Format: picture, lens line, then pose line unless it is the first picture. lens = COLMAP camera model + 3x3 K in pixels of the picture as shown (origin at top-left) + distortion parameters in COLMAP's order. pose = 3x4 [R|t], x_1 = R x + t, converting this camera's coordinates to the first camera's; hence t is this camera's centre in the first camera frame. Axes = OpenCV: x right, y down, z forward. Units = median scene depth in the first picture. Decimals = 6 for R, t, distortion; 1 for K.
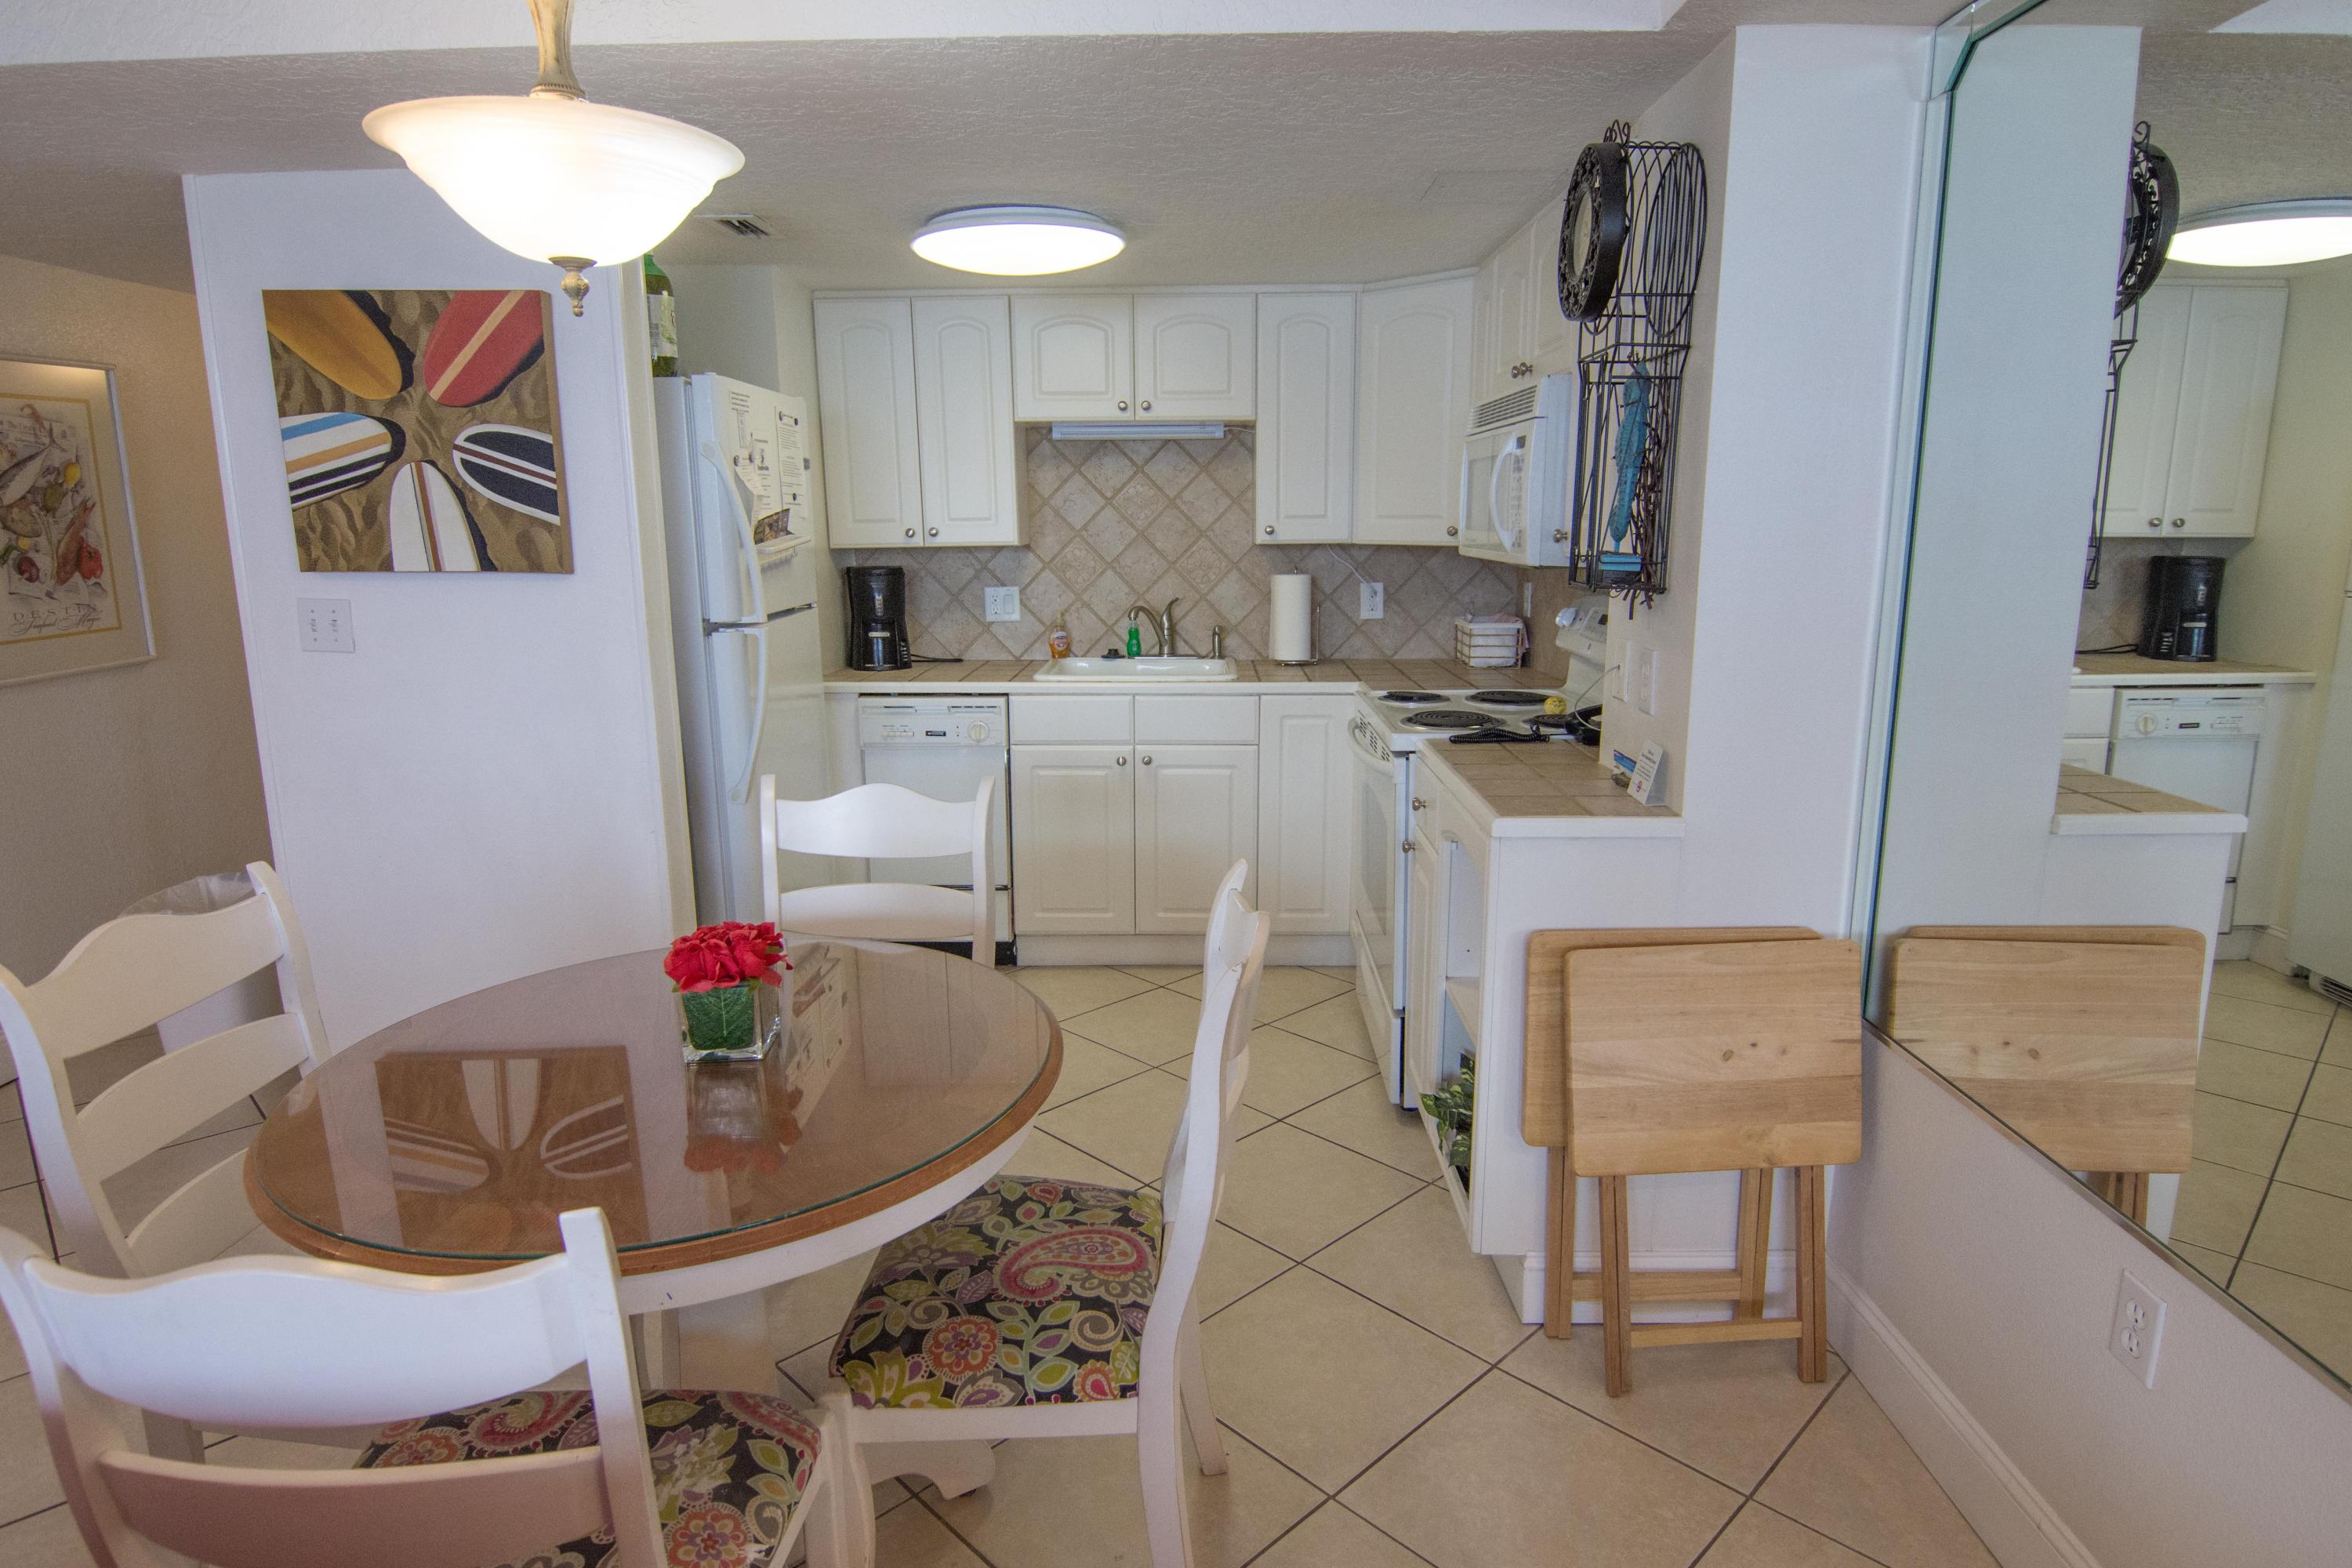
lens RADIAL K [[1326.0, 0, 1176.0], [0, 1326.0, 784.0], [0, 0, 1]] dist [-0.003617, -0.002400]
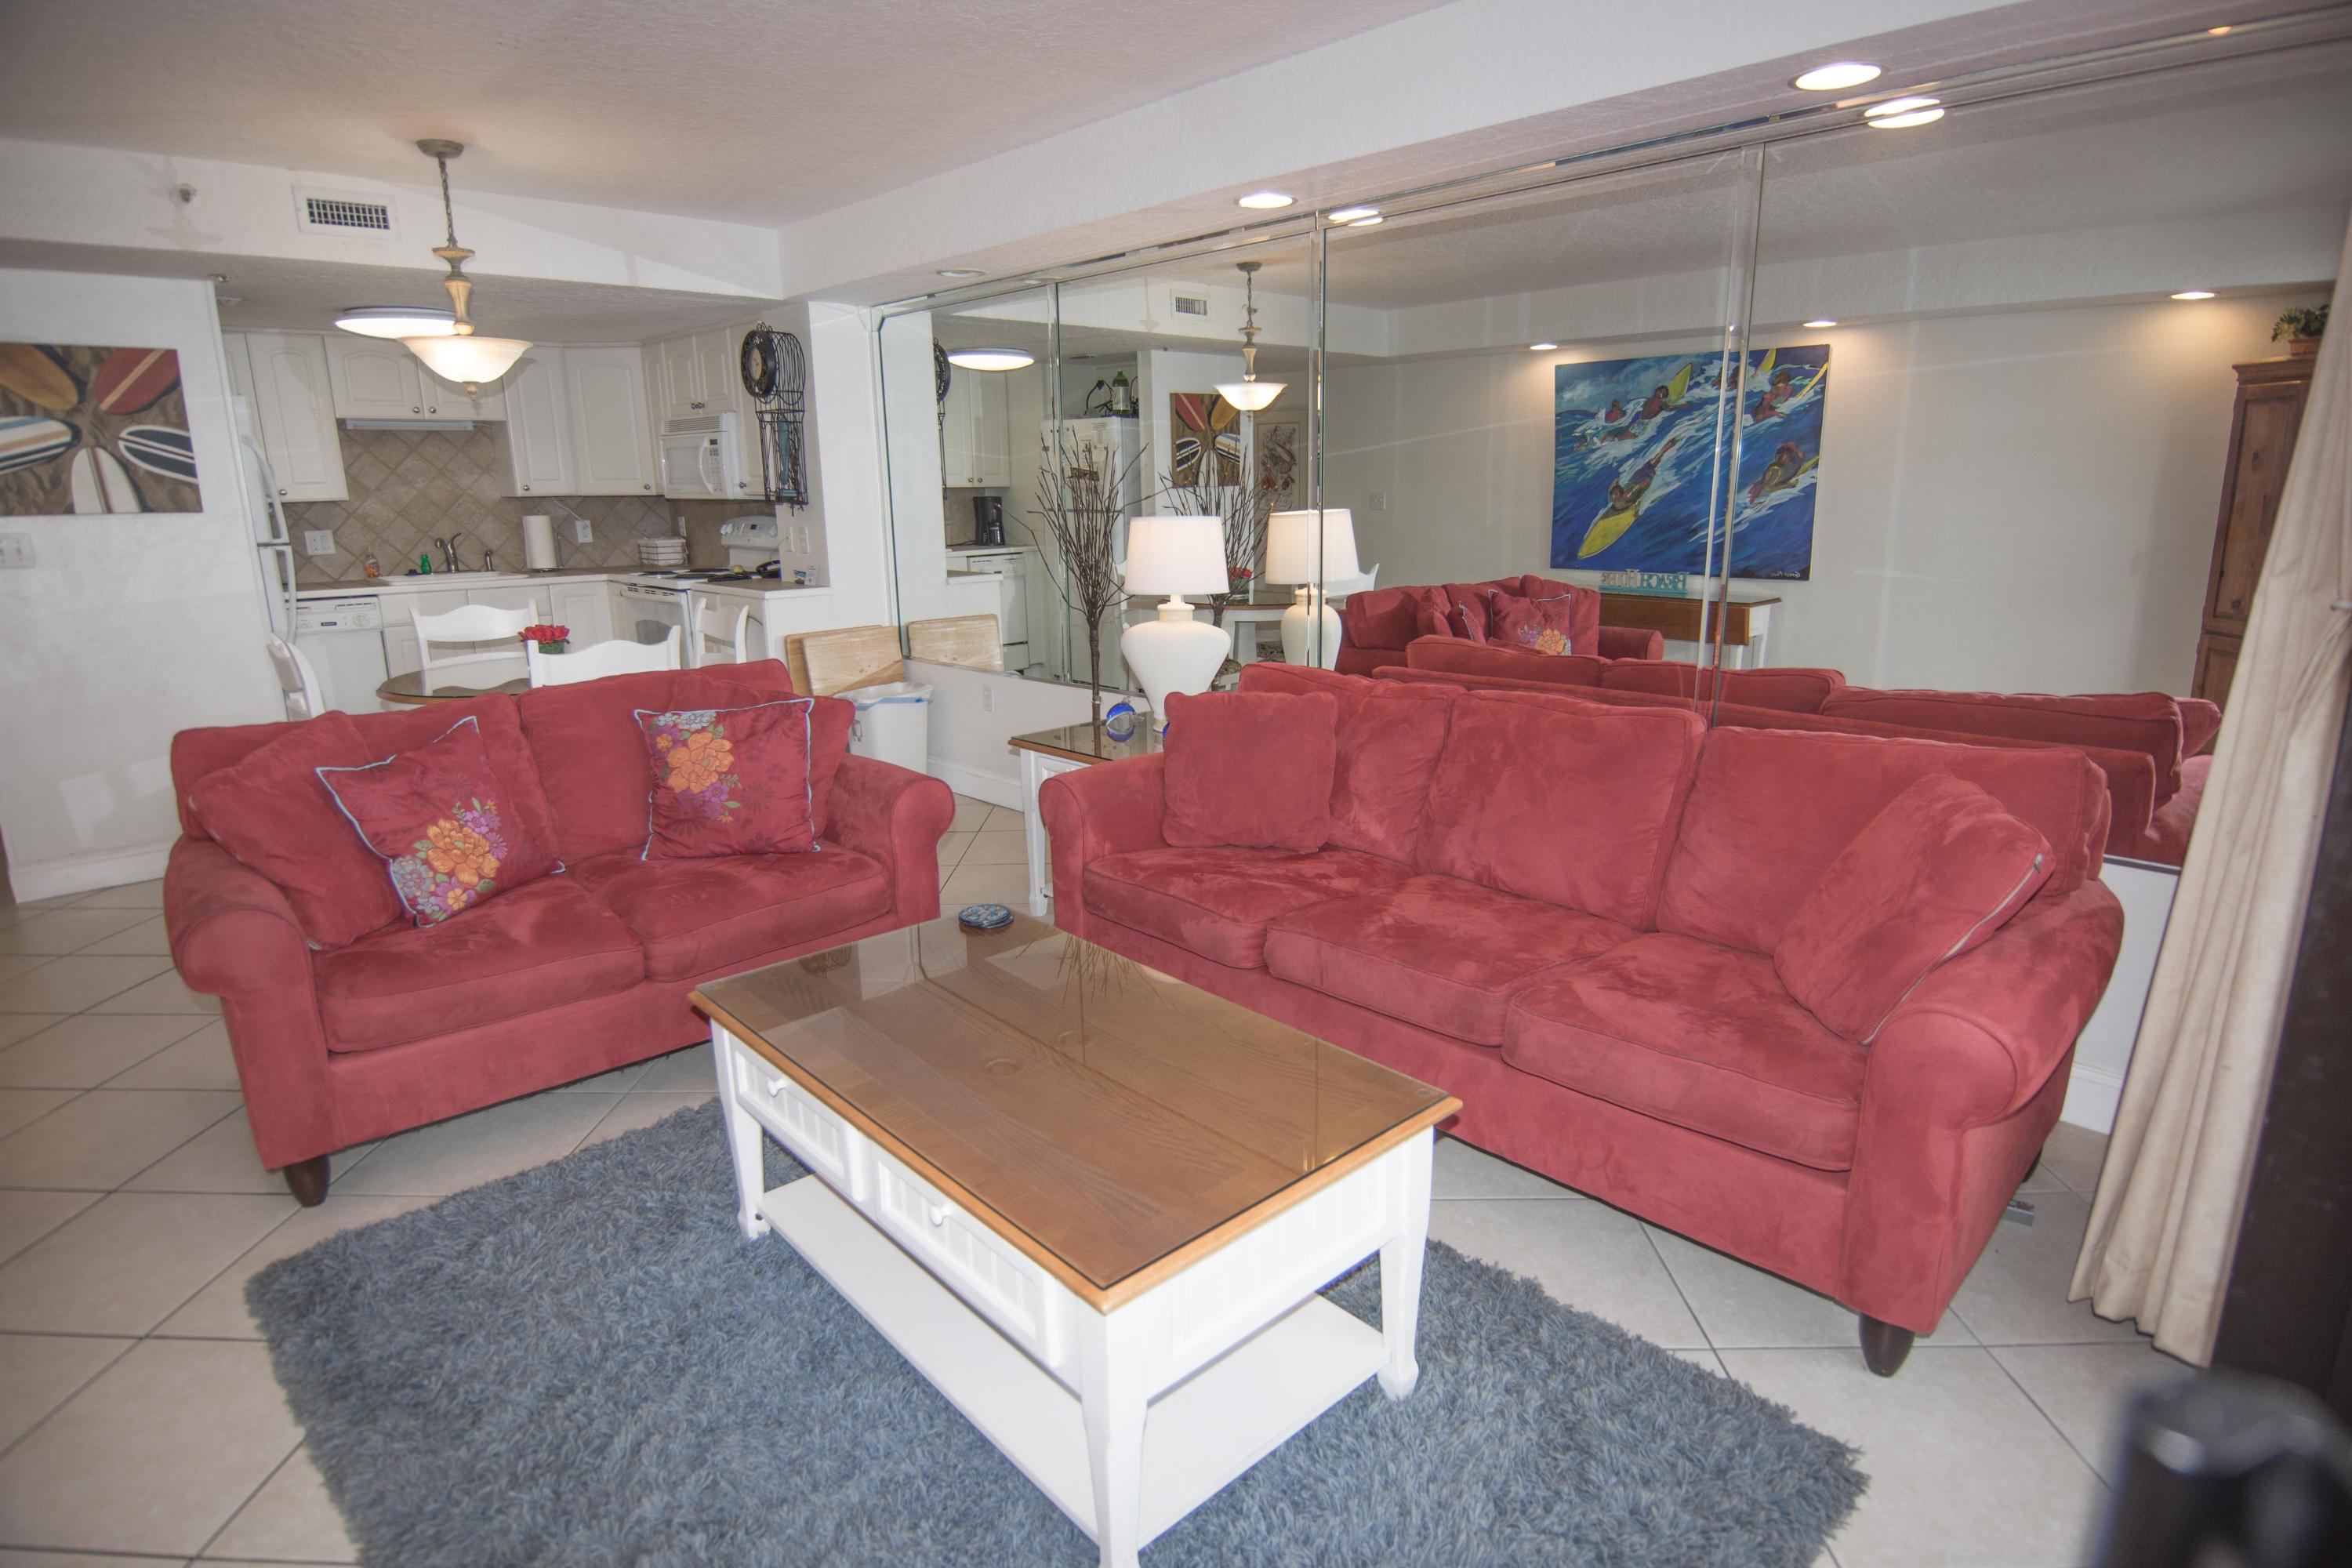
lens RADIAL K [[1249.0, 0, 1176.0], [0, 1249.0, 784.0], [0, 0, 1]] dist [0.000792, -0.019850]
pose [[0.719024, -0.167953, 0.674385, -0.449249], [0.145994, 0.985210, 0.089706, 0.148635], [-0.679478, 0.033956, 0.732910, -0.665590]]
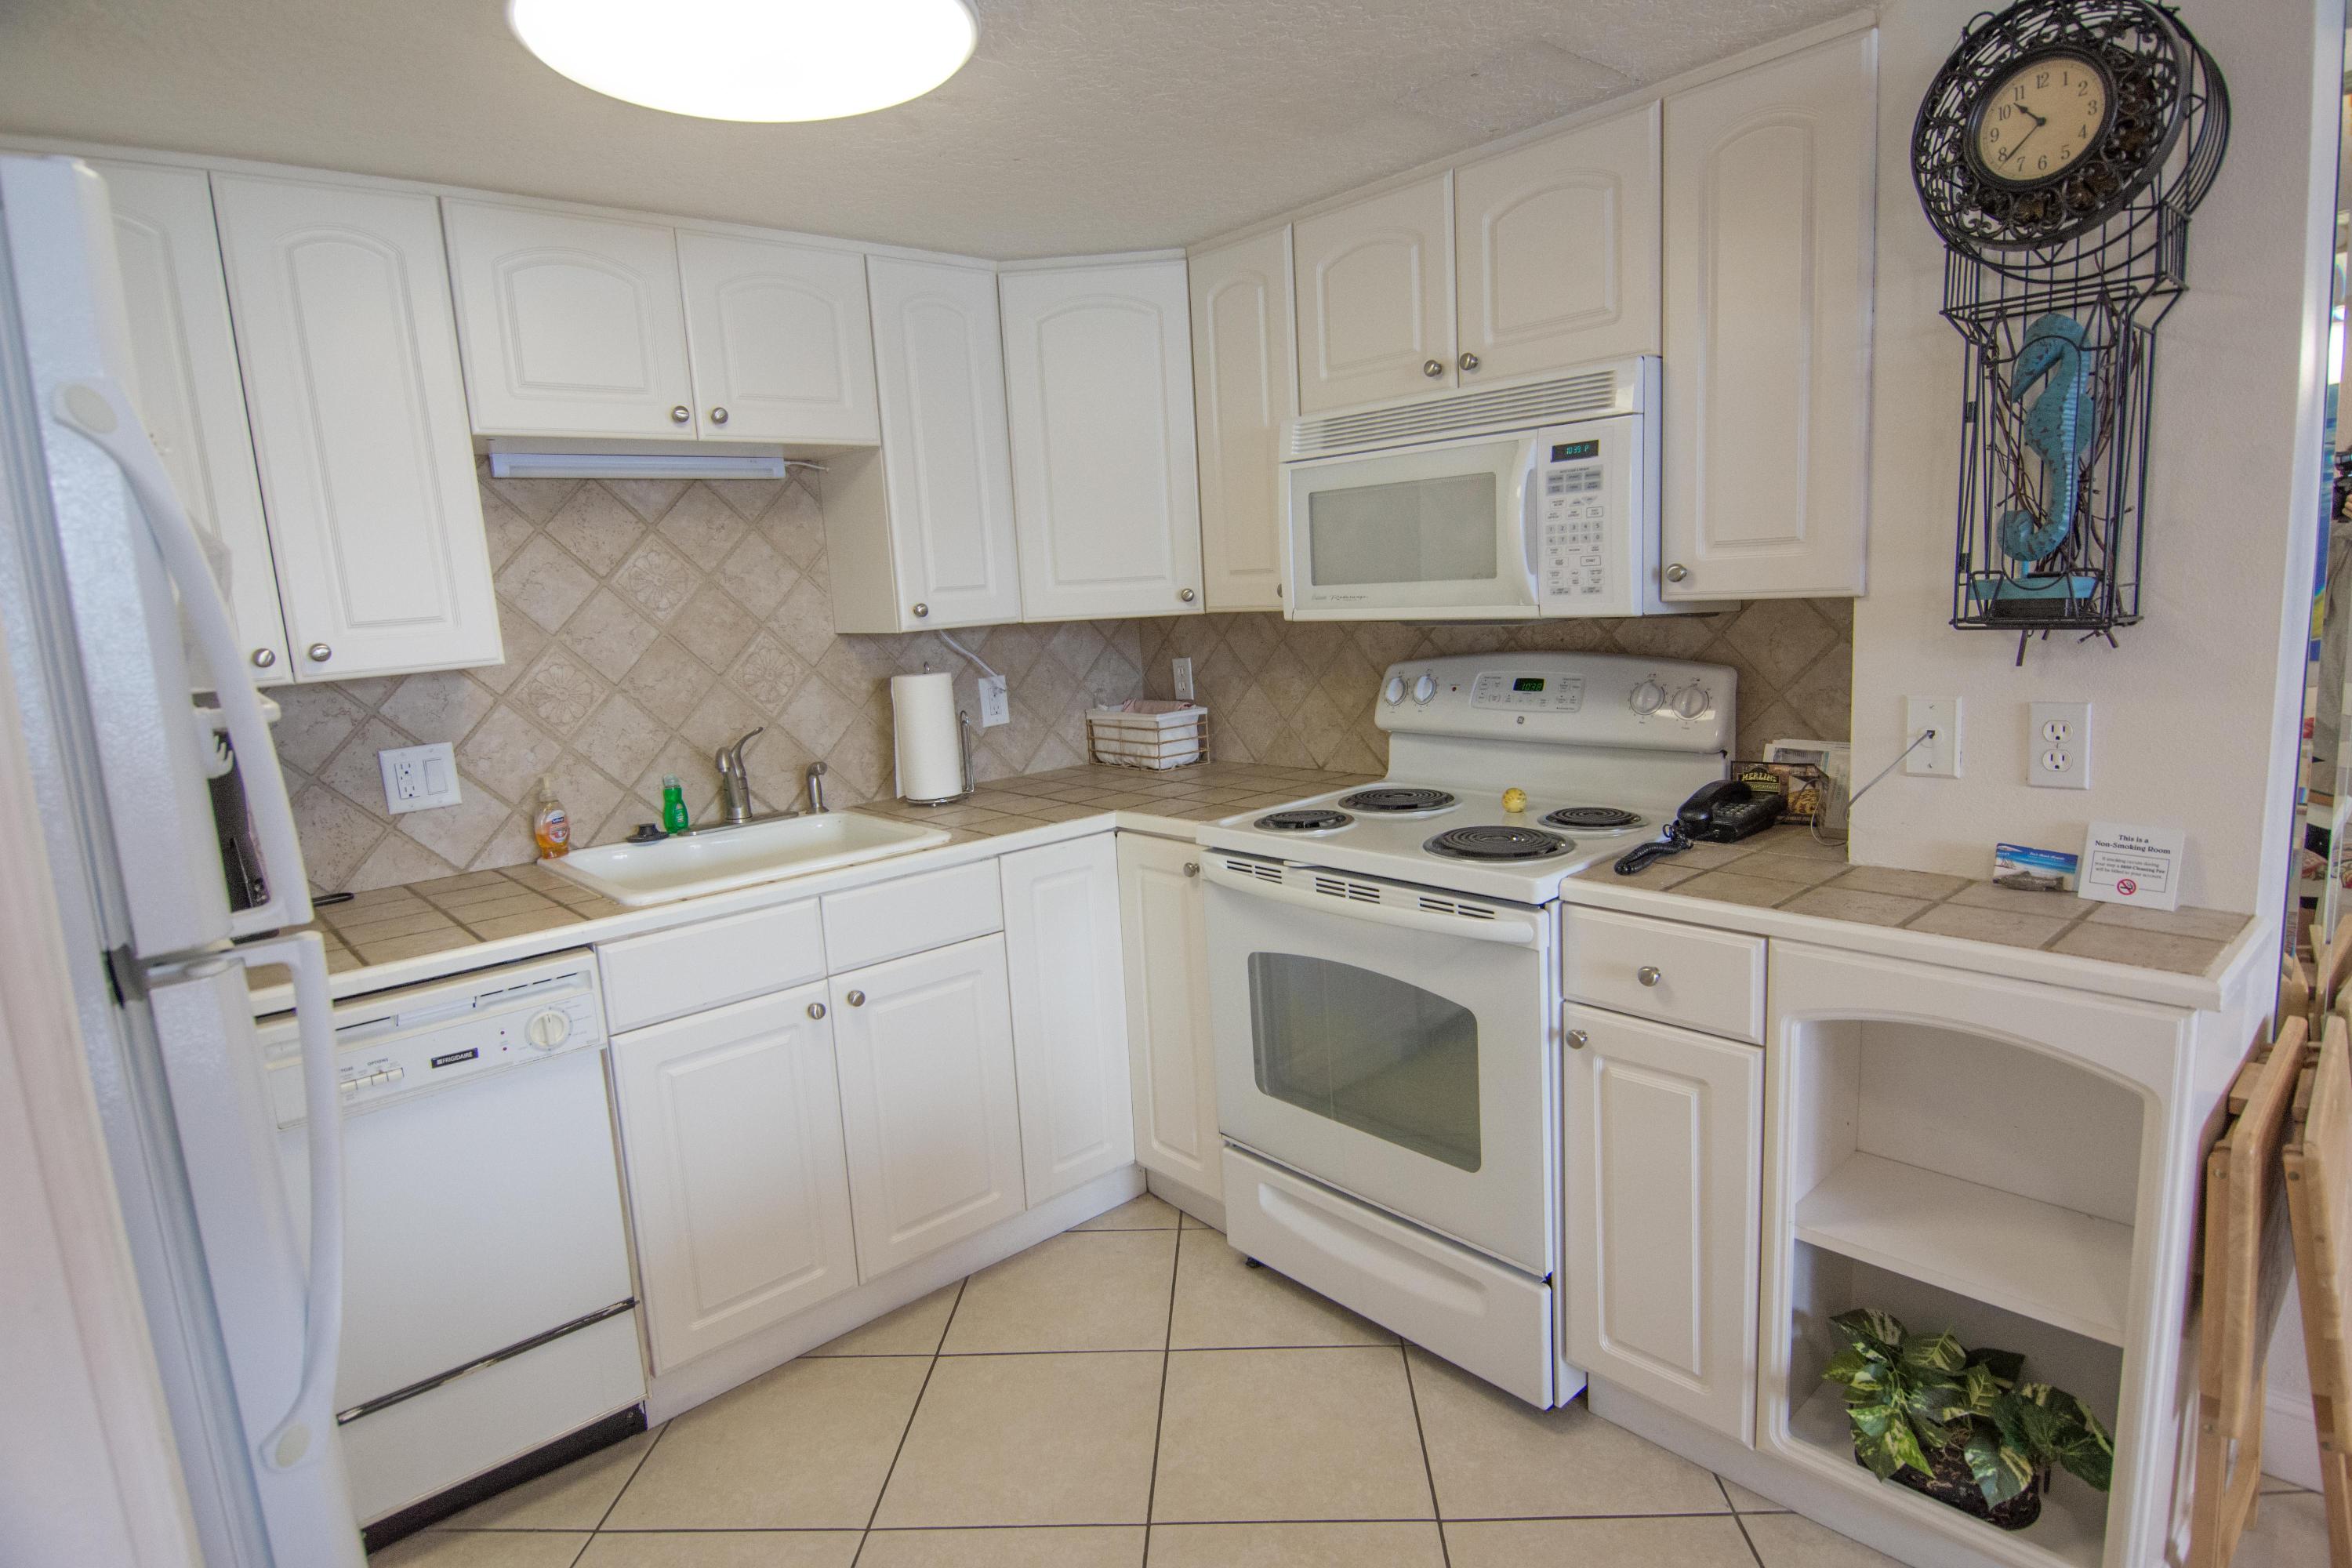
lens RADIAL K [[1249.0, 0, 1176.0], [0, 1249.0, 784.0], [0, 0, 1]] dist [0.000792, -0.019850]
pose [[0.731740, -0.146872, 0.665571, -0.262690], [0.186843, 0.982324, 0.011351, -0.087499], [-0.655474, 0.116051, 0.746248, 0.450207]]
